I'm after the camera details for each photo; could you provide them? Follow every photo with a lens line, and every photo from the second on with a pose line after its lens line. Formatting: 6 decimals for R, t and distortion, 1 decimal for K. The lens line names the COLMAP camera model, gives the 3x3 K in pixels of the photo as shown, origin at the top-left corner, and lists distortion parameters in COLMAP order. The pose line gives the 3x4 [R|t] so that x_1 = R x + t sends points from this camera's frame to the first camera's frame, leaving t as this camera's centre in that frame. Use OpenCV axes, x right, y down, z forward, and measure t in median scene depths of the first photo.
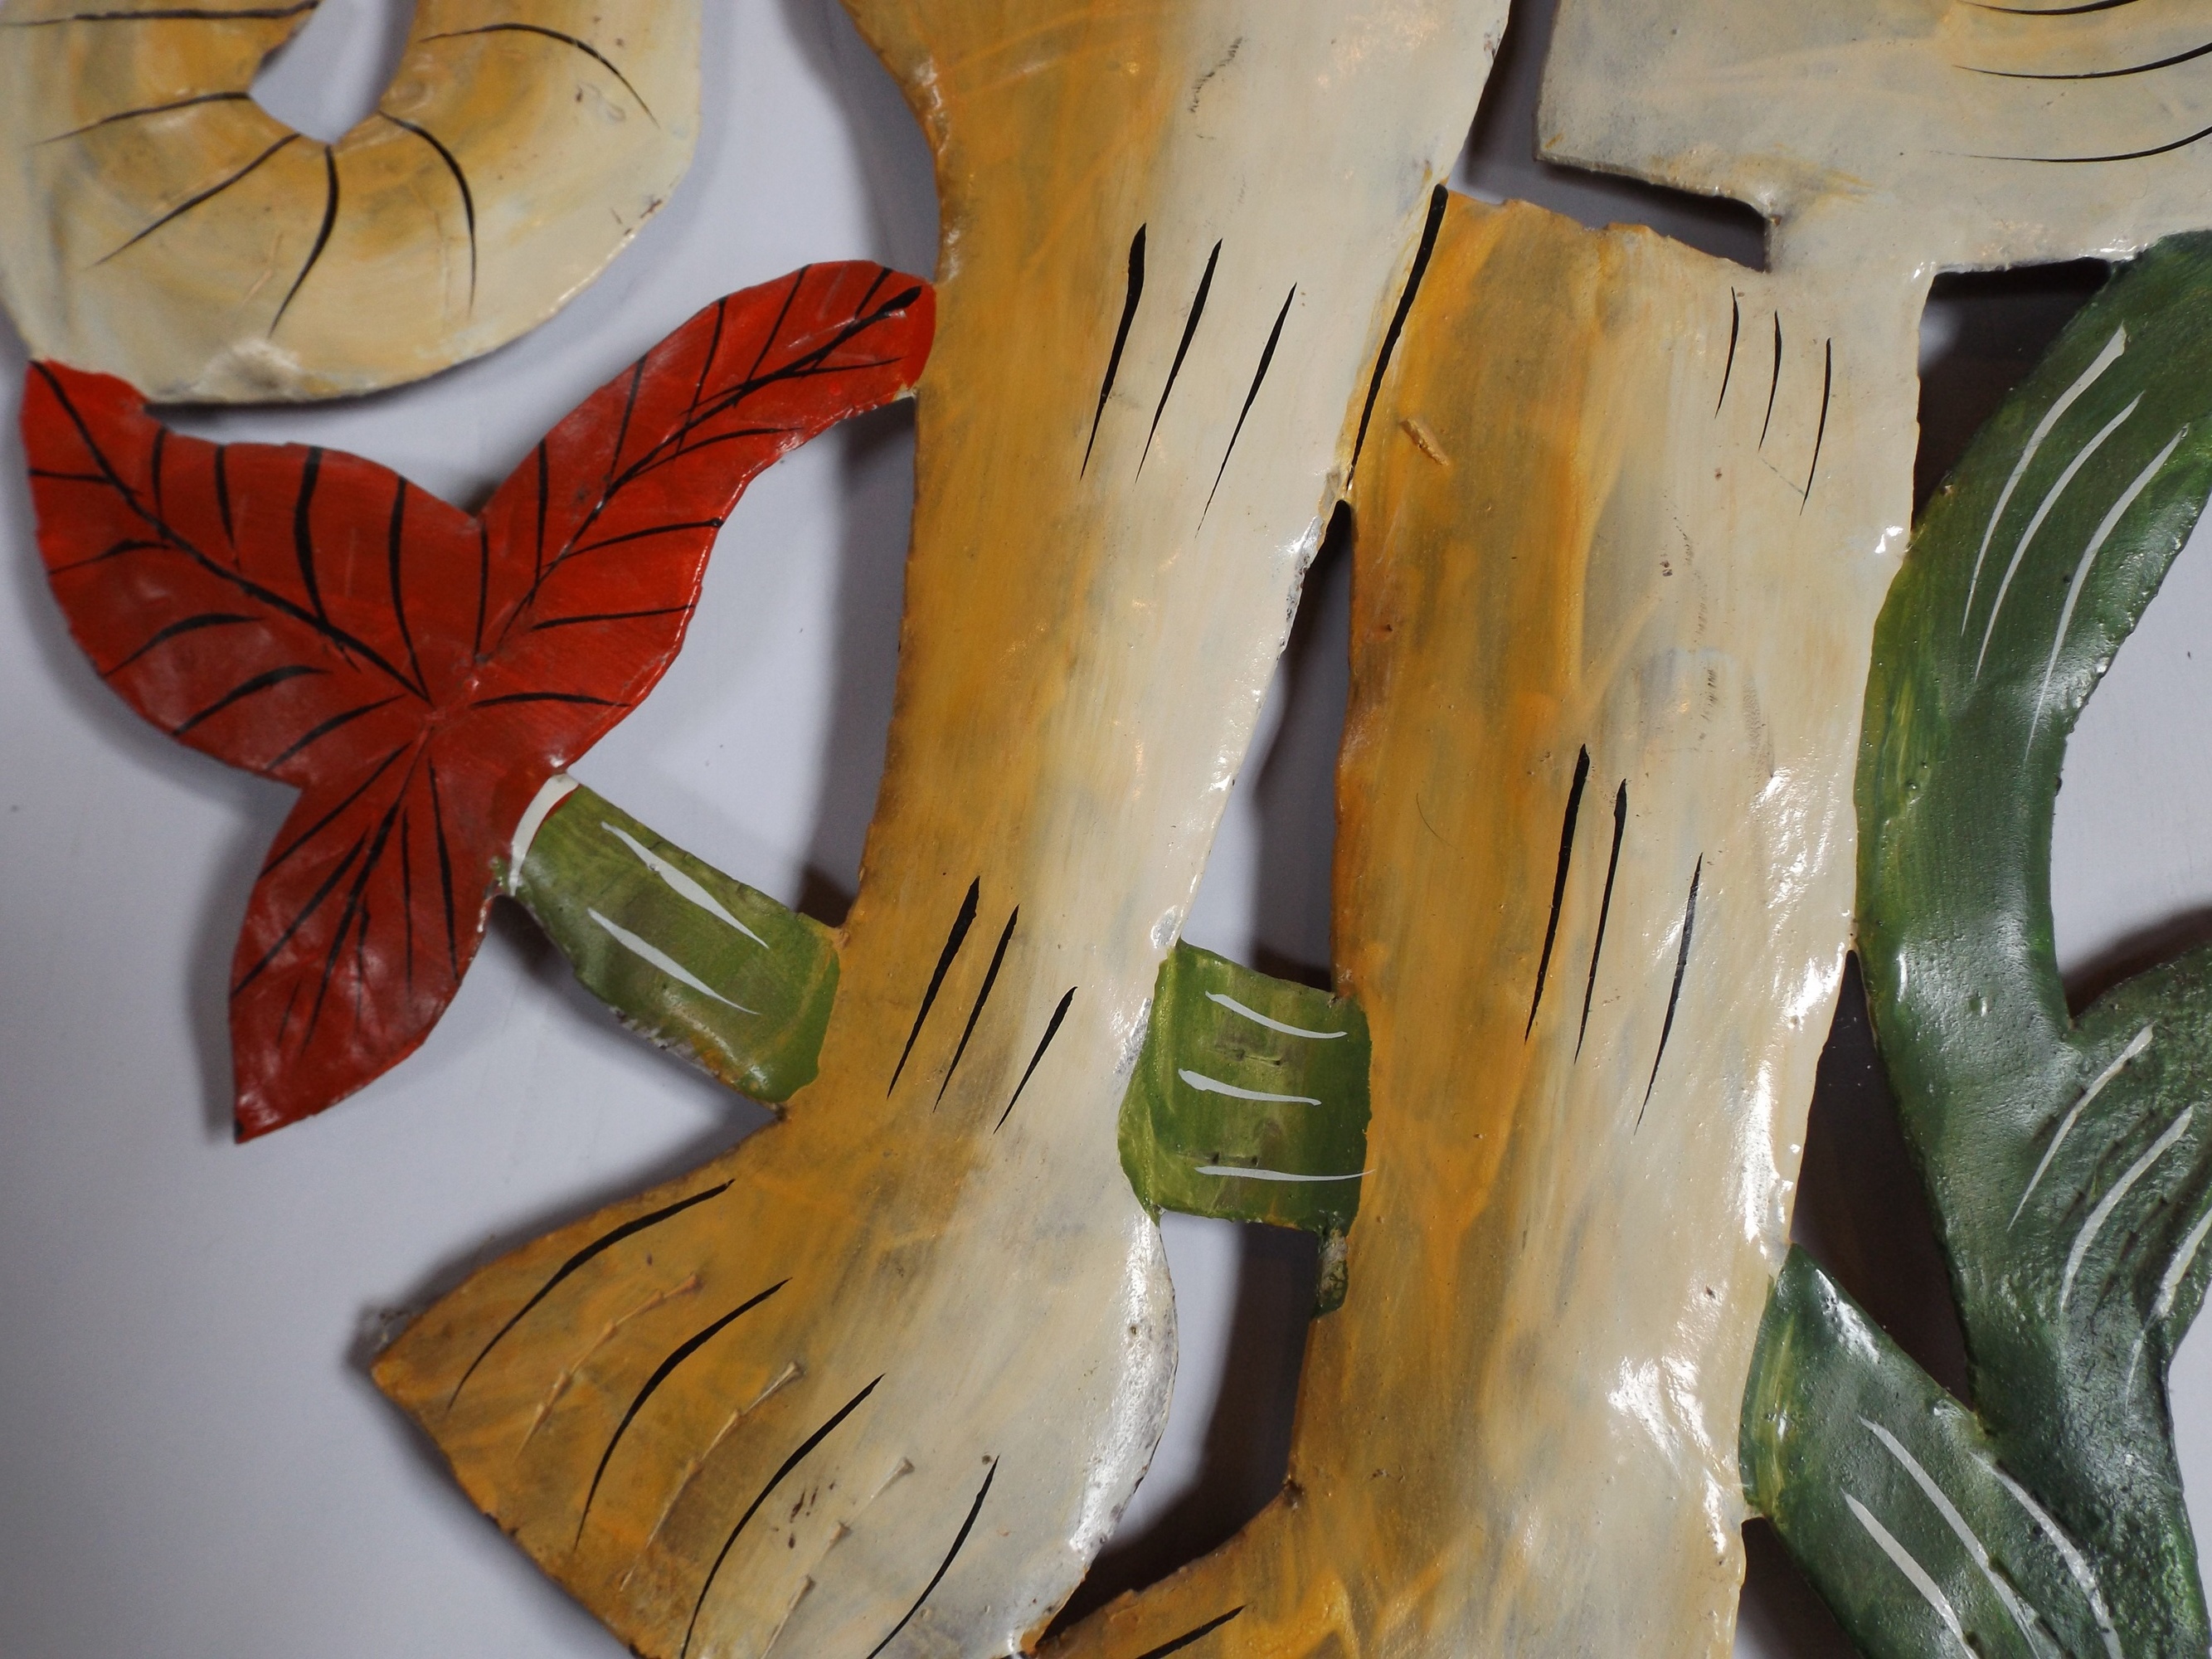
lens RADIAL K [[1564.6, 0, 1098.6], [0, 1564.6, 870.2], [0, 0, 1]] dist [0.025001, -0.036314]
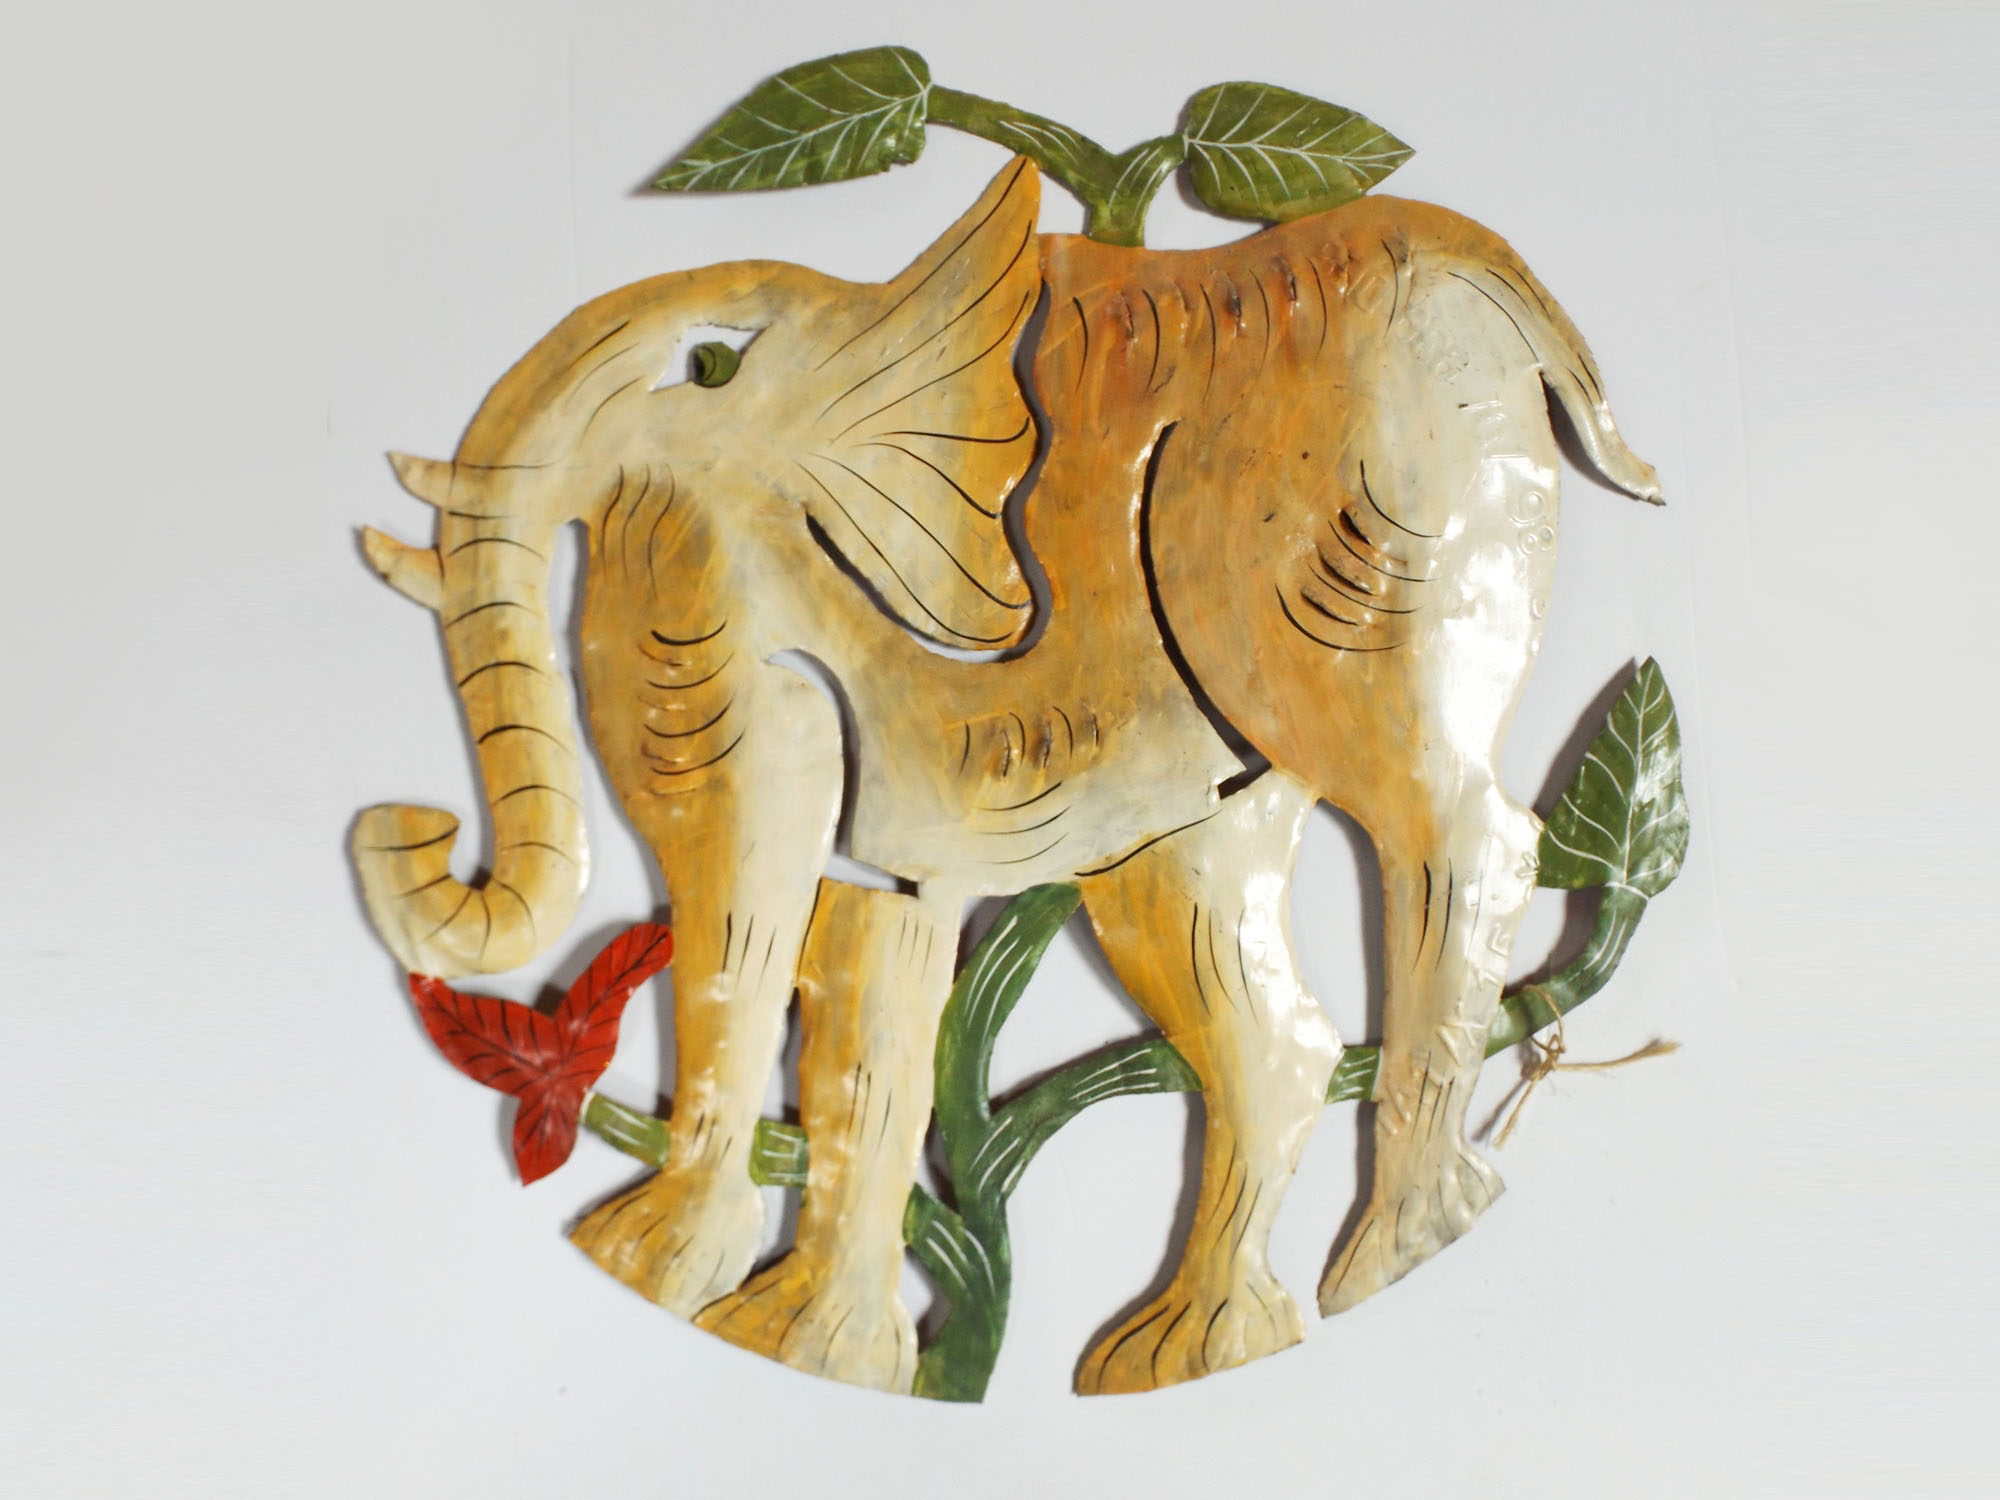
lens RADIAL K [[1414.5, 0, 993.3], [0, 1414.5, 786.8], [0, 0, 1]] dist [0.025001, -0.036314]
pose [[0.996034, -0.088933, 0.002521, 0.663109], [0.084622, 0.955731, 0.281812, -1.604825], [-0.027472, -0.280481, 0.959466, -2.045430]]
